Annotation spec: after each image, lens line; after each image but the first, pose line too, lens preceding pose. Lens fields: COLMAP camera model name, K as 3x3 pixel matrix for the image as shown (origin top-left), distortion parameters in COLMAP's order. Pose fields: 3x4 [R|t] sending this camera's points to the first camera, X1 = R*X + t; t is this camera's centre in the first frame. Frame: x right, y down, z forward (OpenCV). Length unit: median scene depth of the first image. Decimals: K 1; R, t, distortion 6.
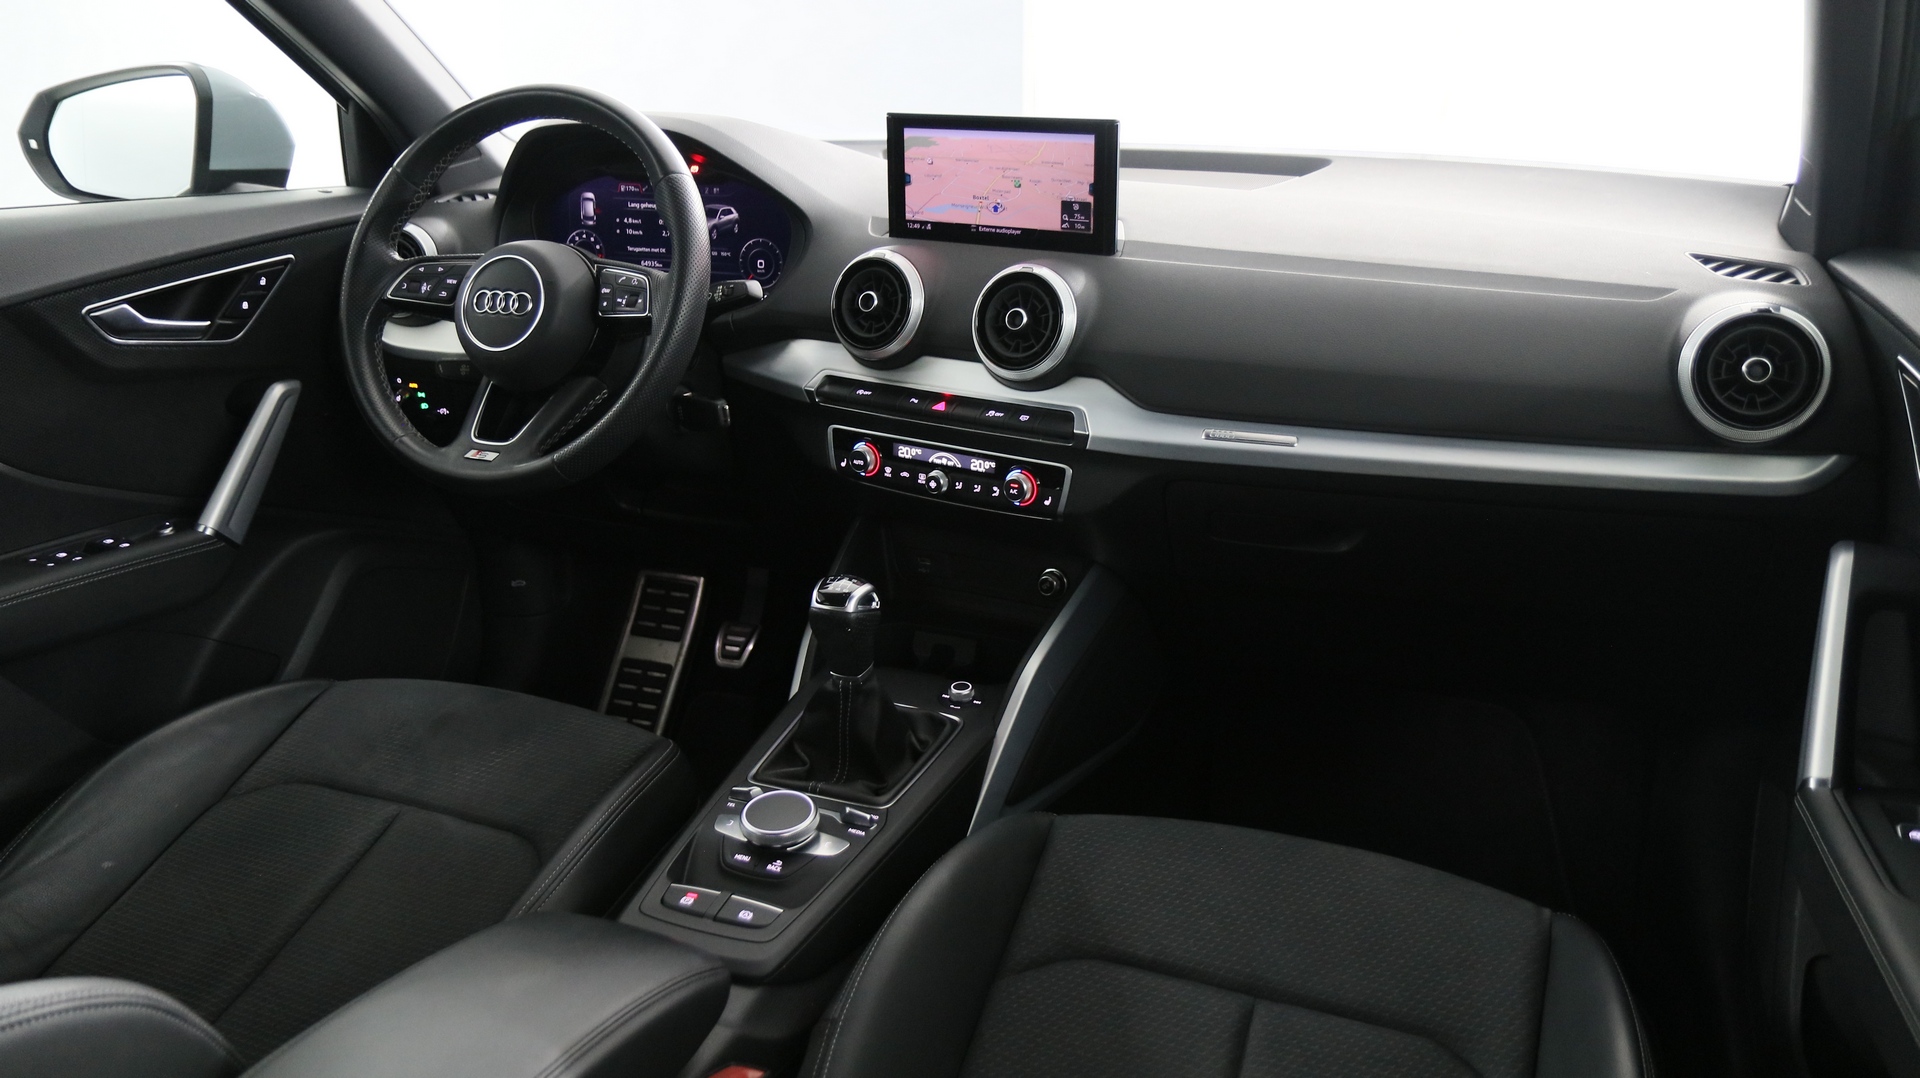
lens RADIAL K [[1465.7, 0, 963.8], [0, 1465.7, 543.4], [0, 0, 1]] dist [-0.025573, 0.020227]
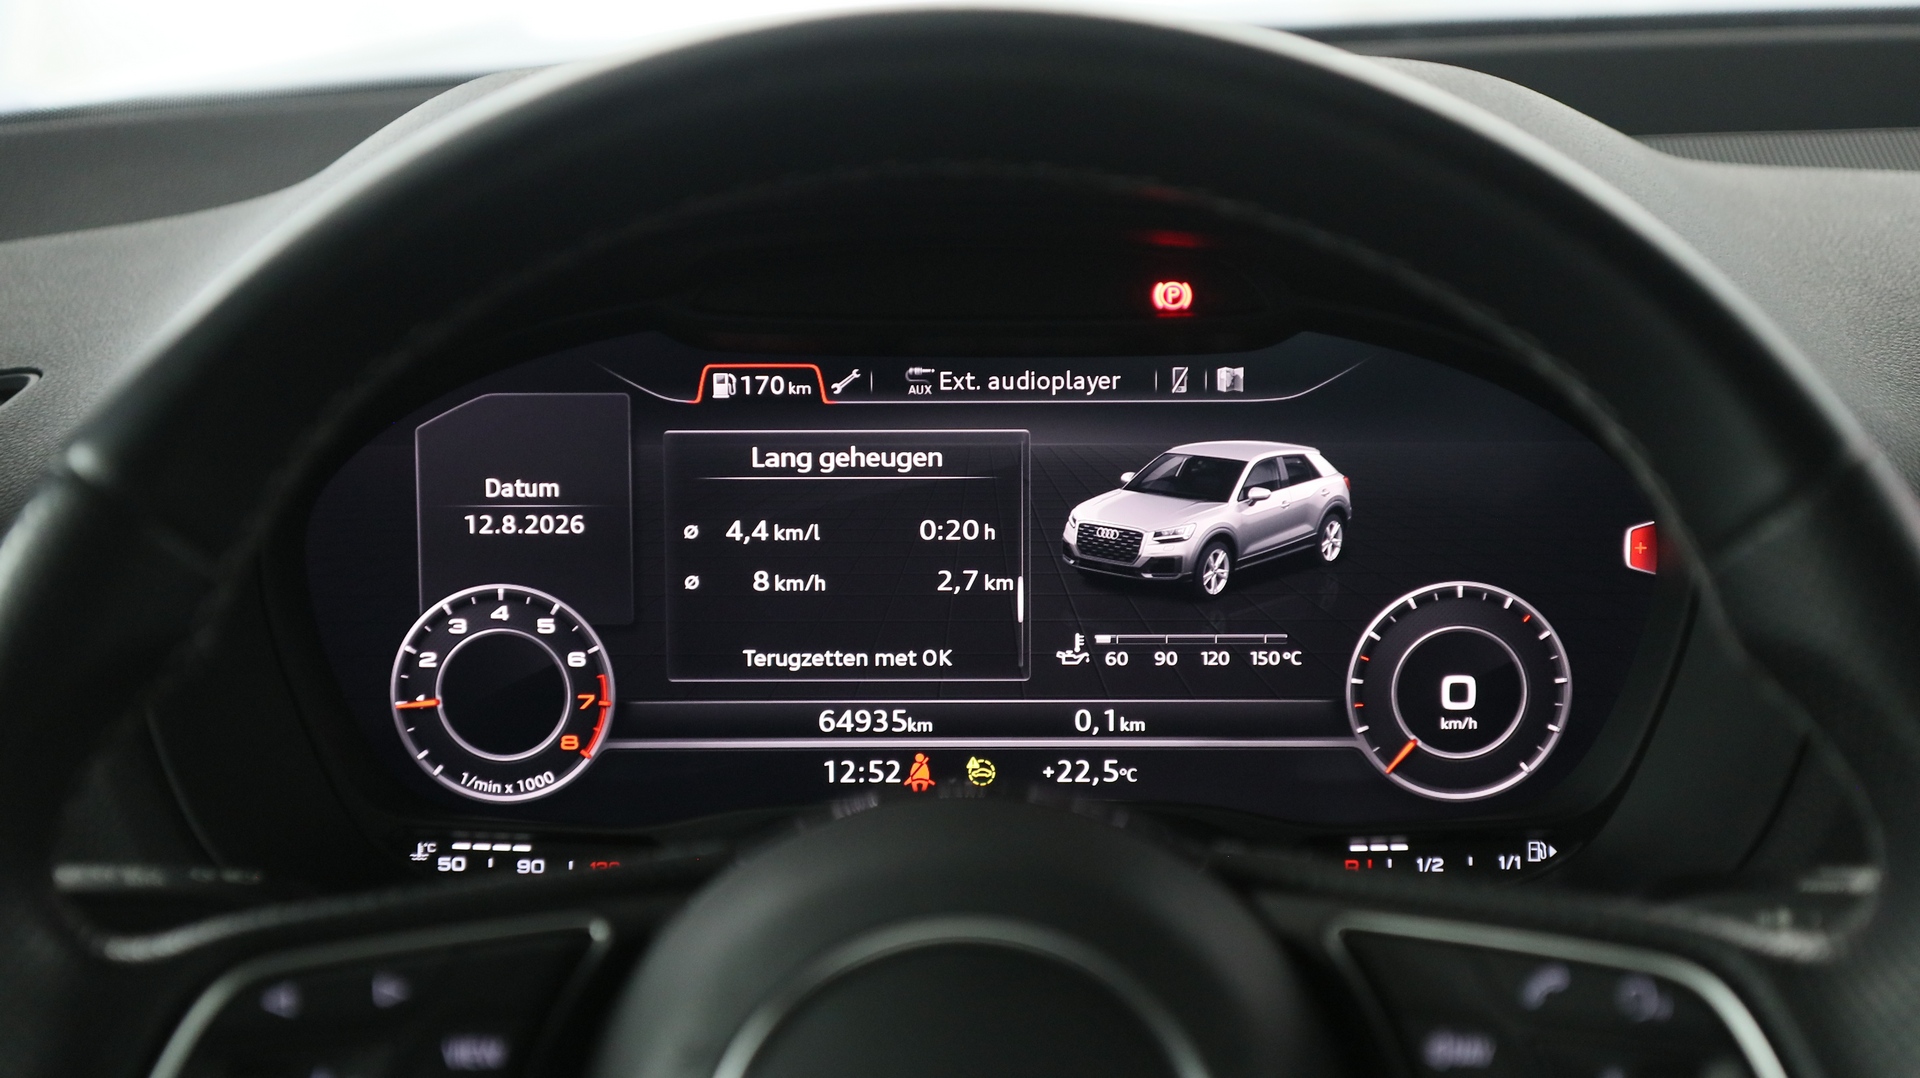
lens RADIAL K [[4642.0, 0, 964.8], [0, 4642.0, 538.9], [0, 0, 1]] dist [-0.047793, 0.000000]
pose [[0.933851, -0.096707, 0.344339, -0.499077], [0.122071, 0.991121, -0.052704, -0.208444], [-0.336185, 0.091251, 0.937365, 0.413687]]
